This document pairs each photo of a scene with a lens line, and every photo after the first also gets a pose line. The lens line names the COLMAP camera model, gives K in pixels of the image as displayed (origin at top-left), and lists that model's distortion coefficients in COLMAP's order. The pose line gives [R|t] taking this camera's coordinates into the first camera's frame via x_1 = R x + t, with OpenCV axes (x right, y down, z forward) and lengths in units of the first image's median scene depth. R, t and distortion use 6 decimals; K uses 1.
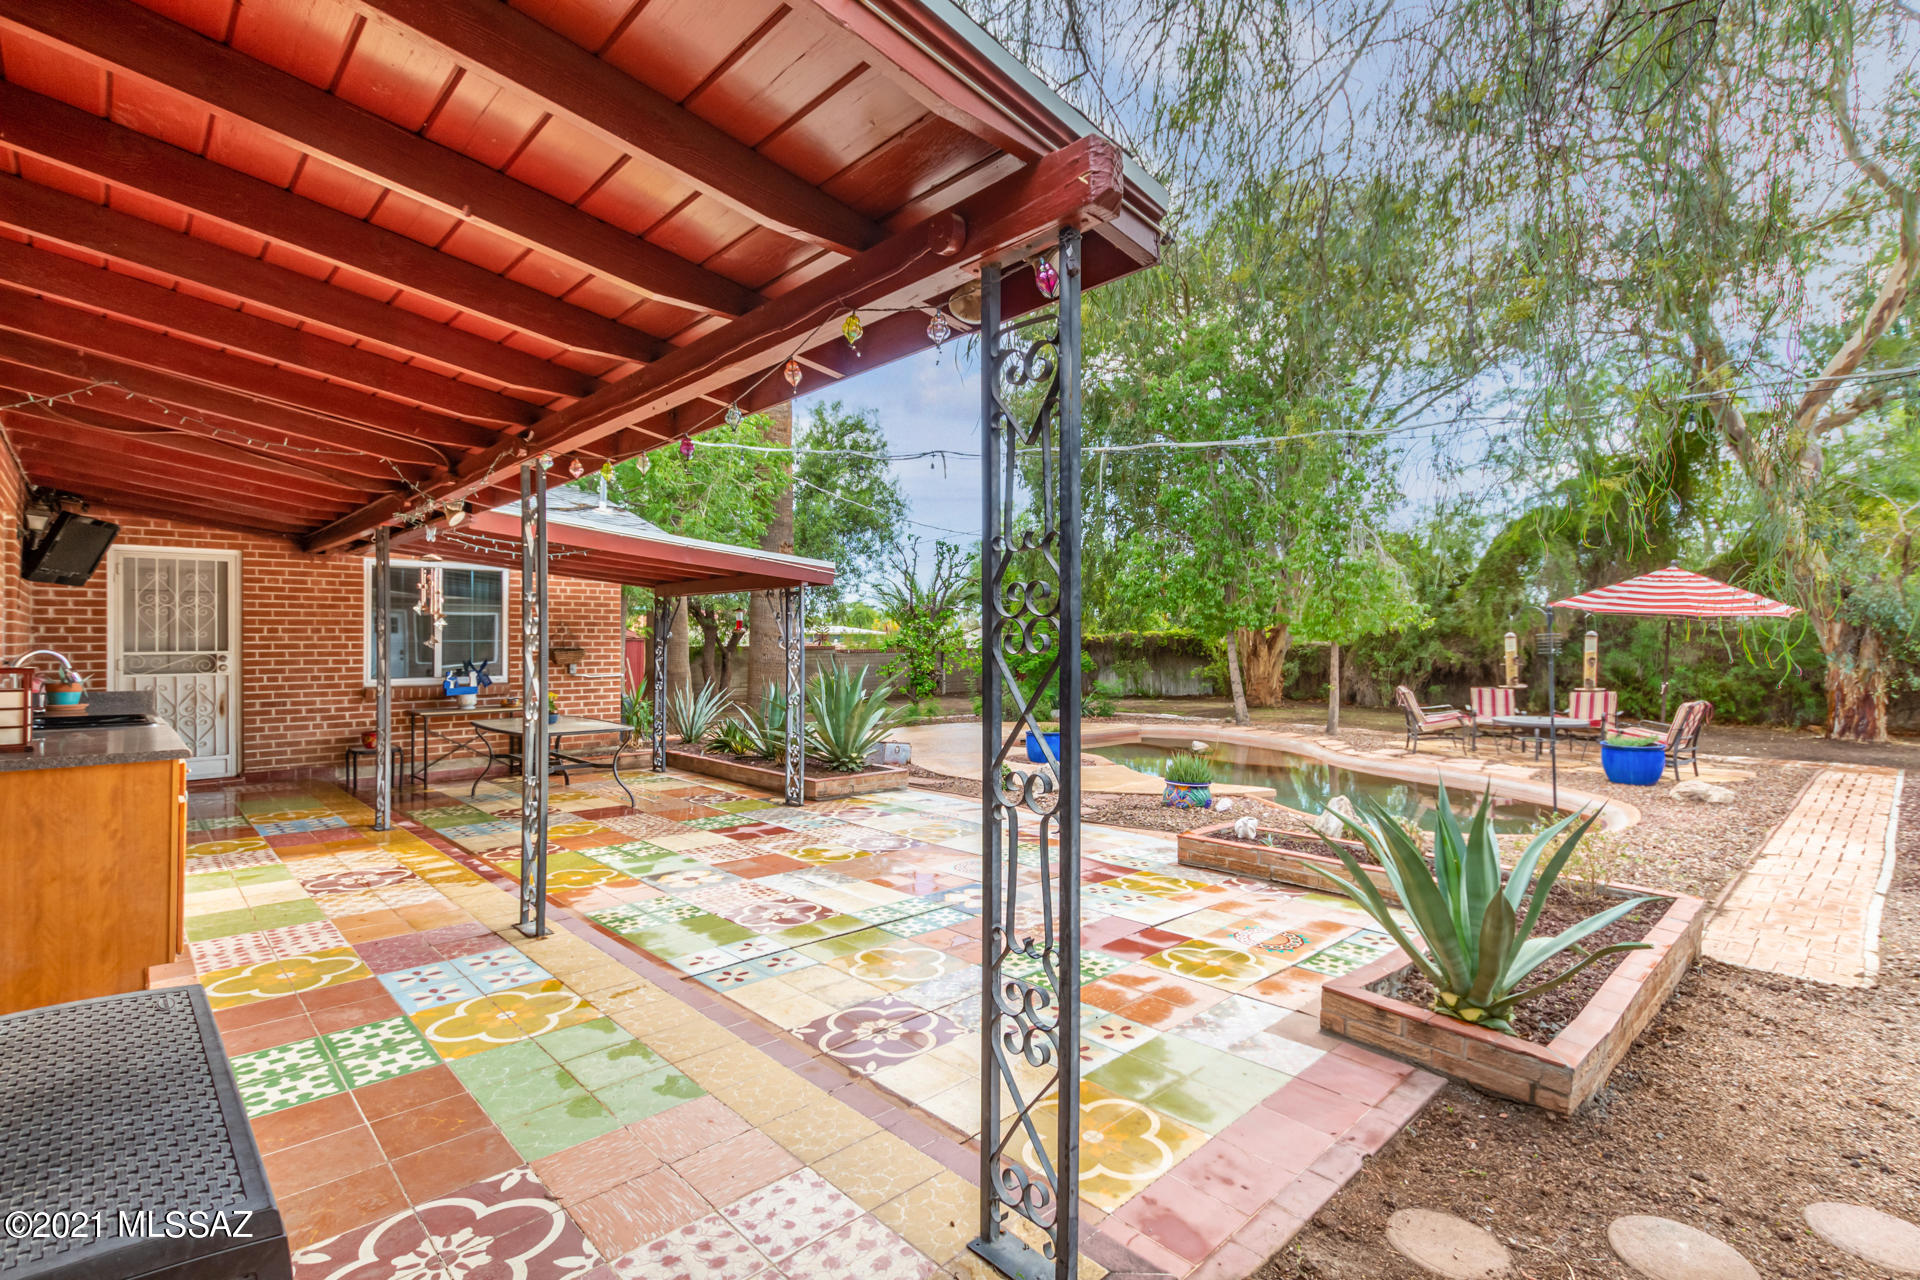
lens RADIAL K [[899.6, 0, 962.7], [0, 899.6, 635.6], [0, 0, 1]] dist [0.002606, -0.001031]
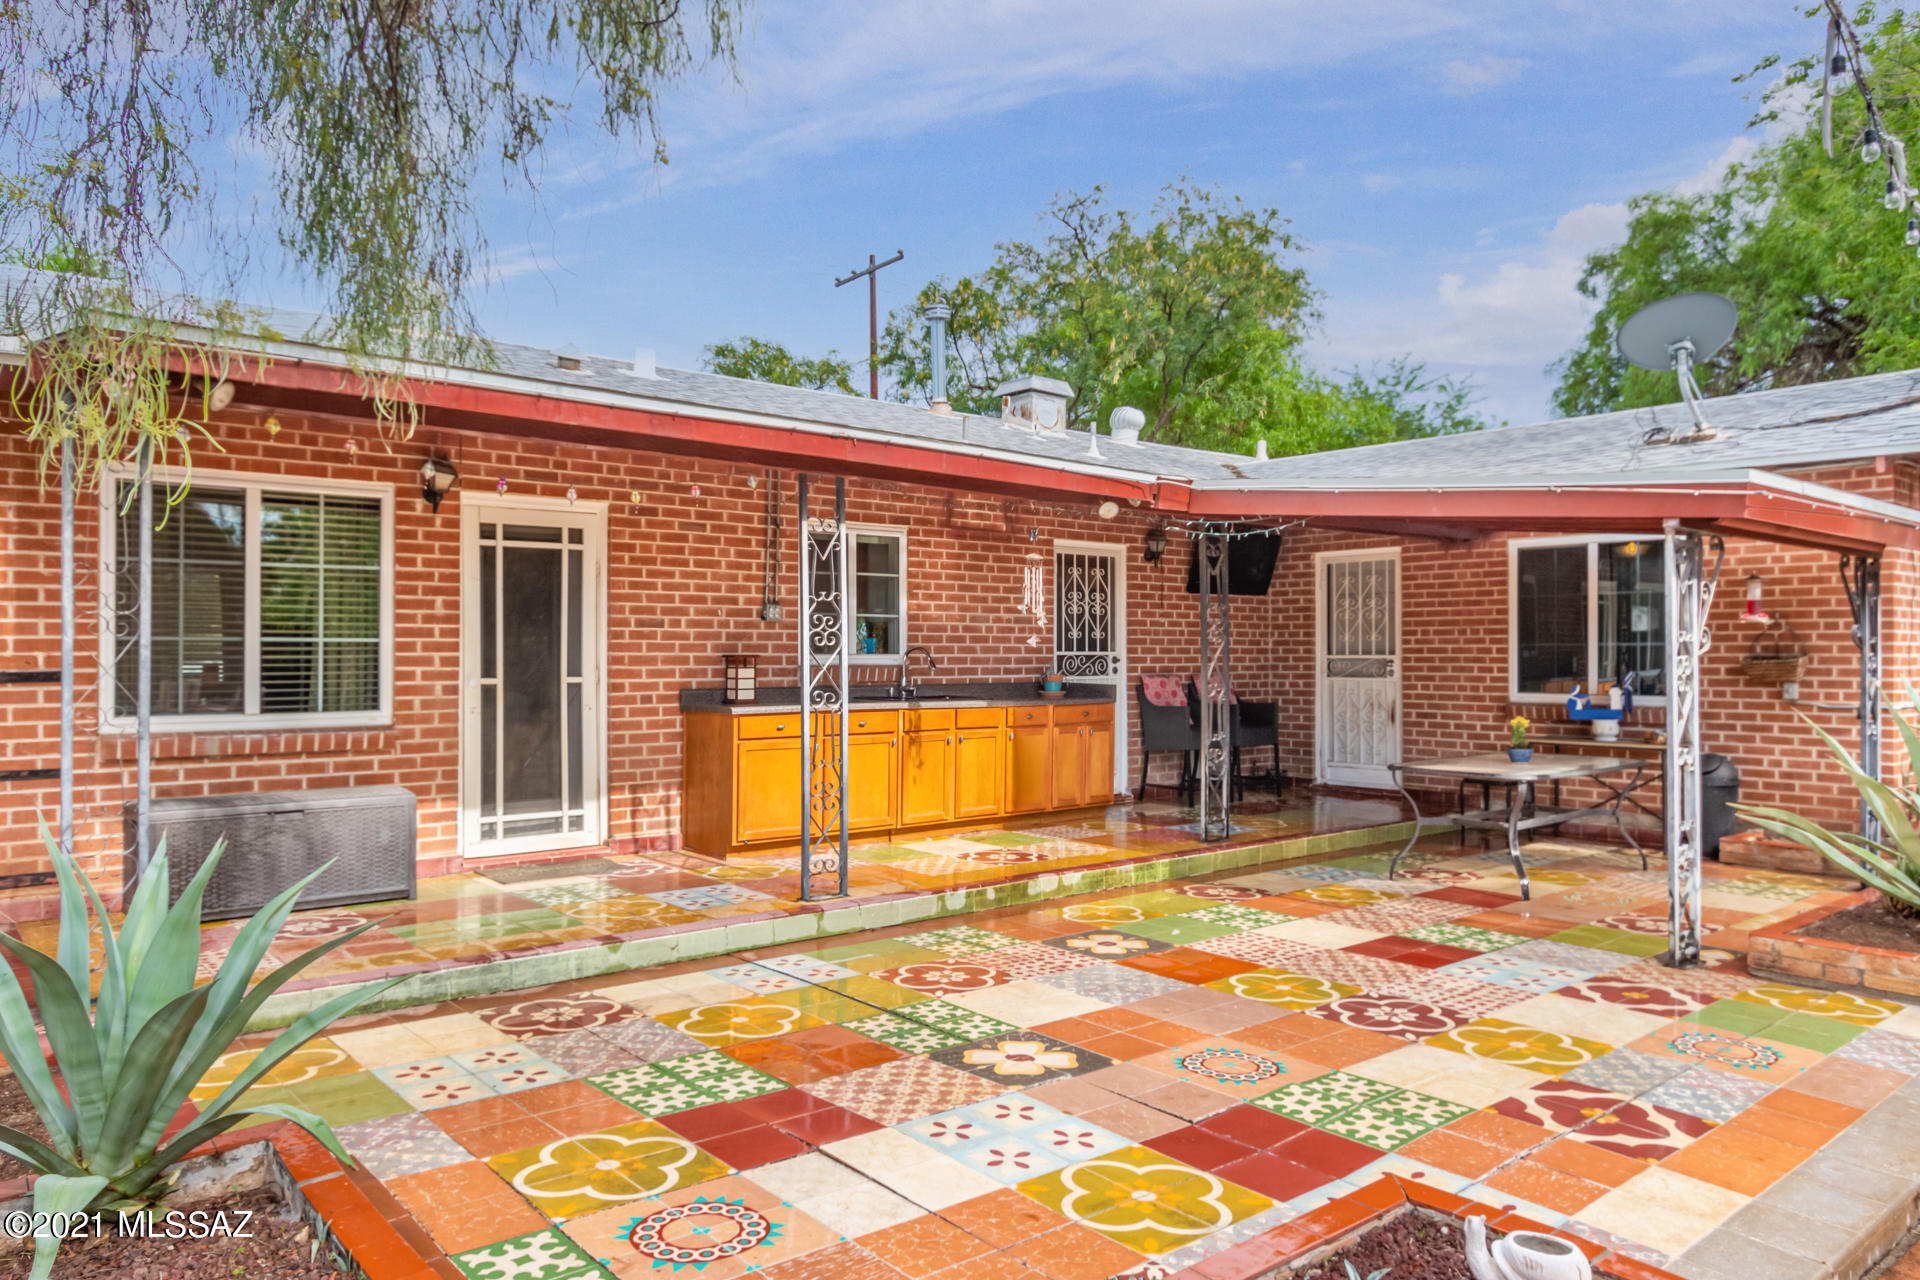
lens RADIAL K [[1292.5, 0, 960.0], [0, 1292.5, 640.0], [0, 0, 1]] dist [-0.003192, 0.000769]
pose [[-0.053099, -0.008252, -0.998555, 0.527570], [0.001502, 0.999964, -0.008343, 0.011420], [0.998588, -0.001943, -0.053085, 0.600765]]
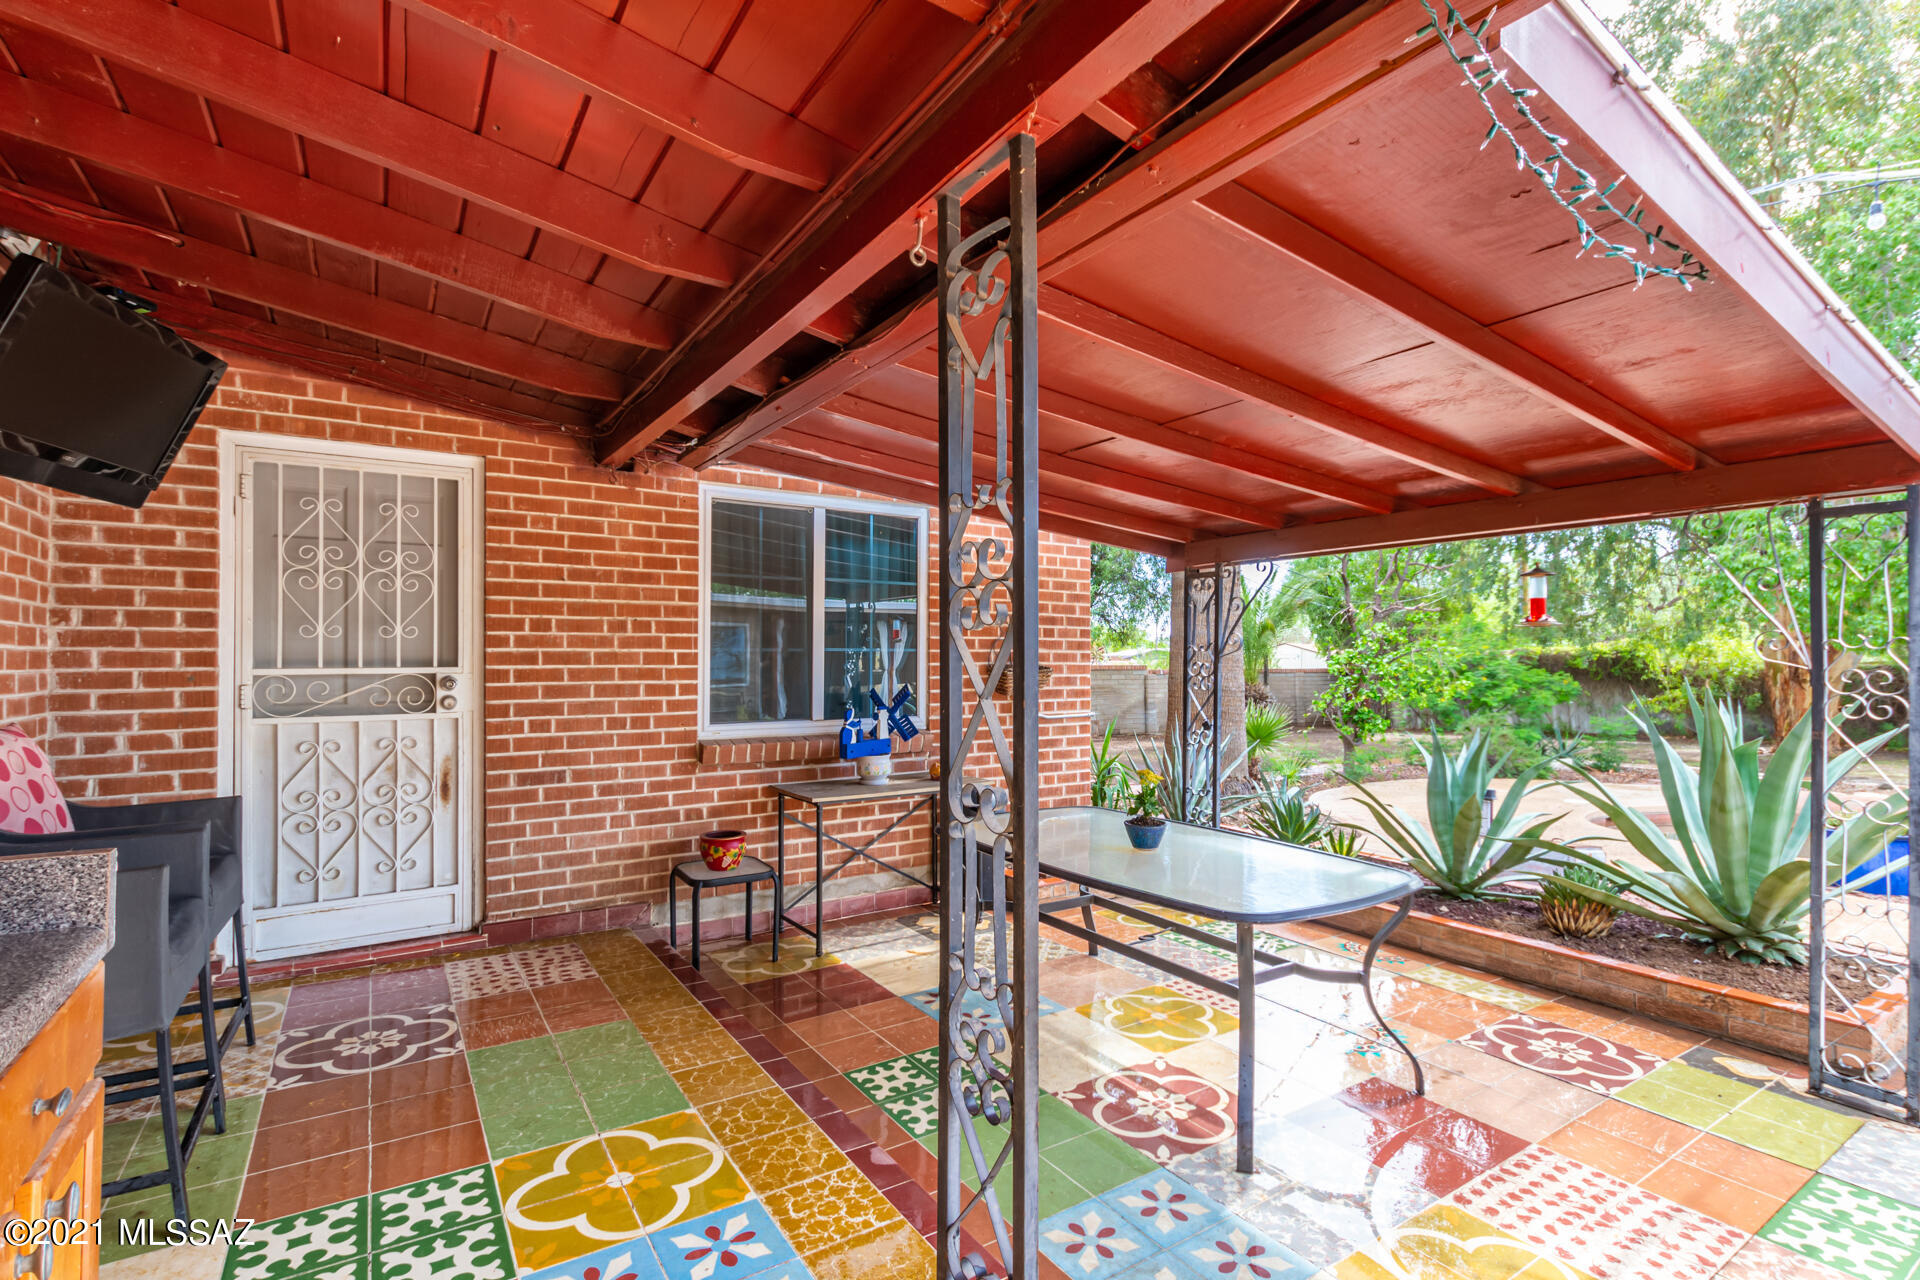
lens RADIAL K [[886.9, 0, 952.6], [0, 886.9, 651.7], [0, 0, 1]] dist [0.012570, -0.000828]
pose [[0.984299, -0.000919, -0.176507, -0.458292], [-0.000076, 0.999984, -0.005629, 0.011007], [0.176509, 0.005554, 0.984283, 0.562328]]
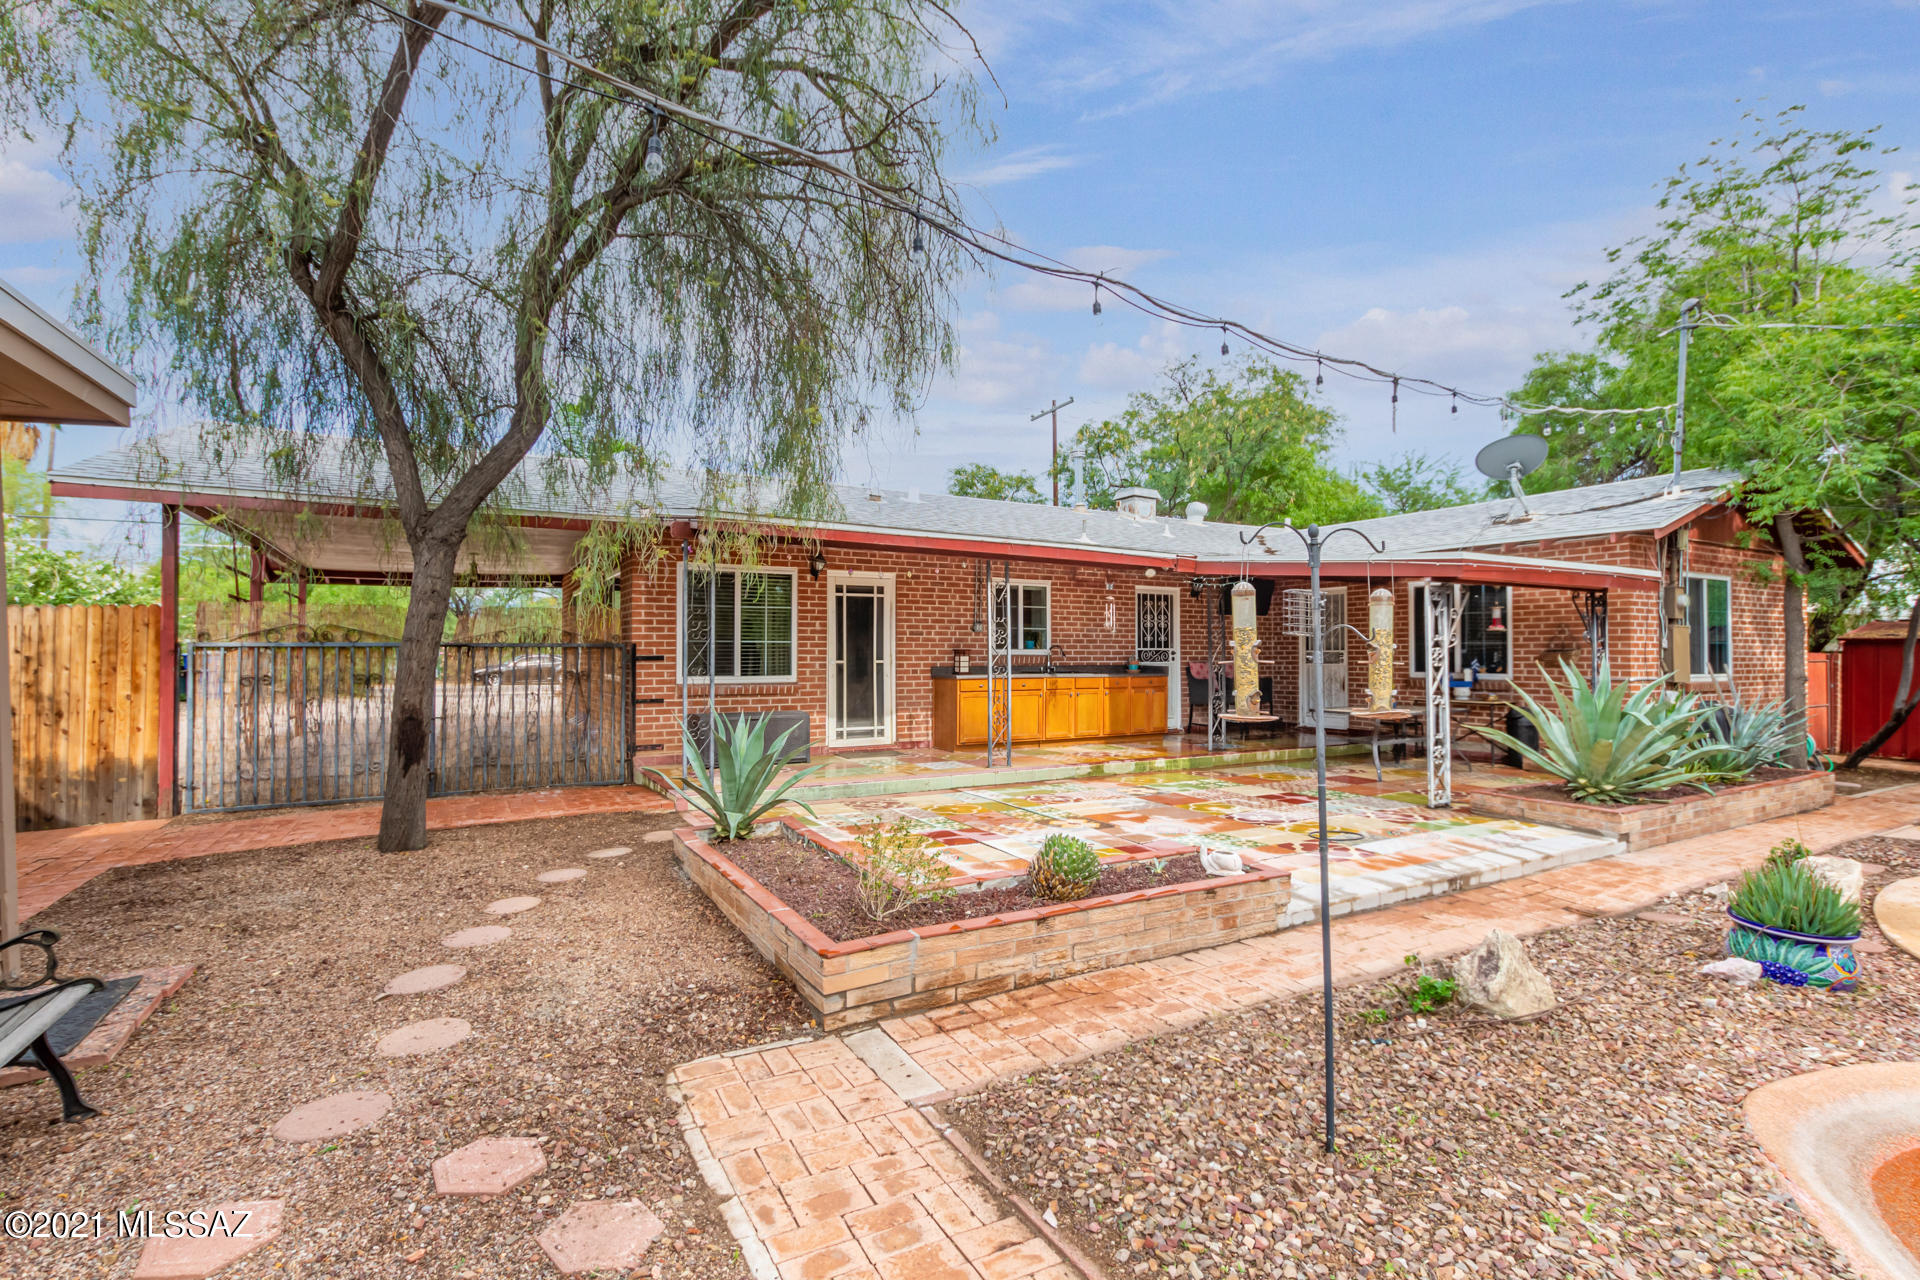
lens RADIAL K [[876.0, 0, 960.0], [0, 876.0, 640.0], [0, 0, 1]] dist [0.001344, -0.000056]
pose [[-0.238966, -0.012561, -0.970947, 0.813513], [0.001980, 0.999908, -0.013423, 0.017802], [0.971026, -0.005130, -0.238919, 0.688895]]
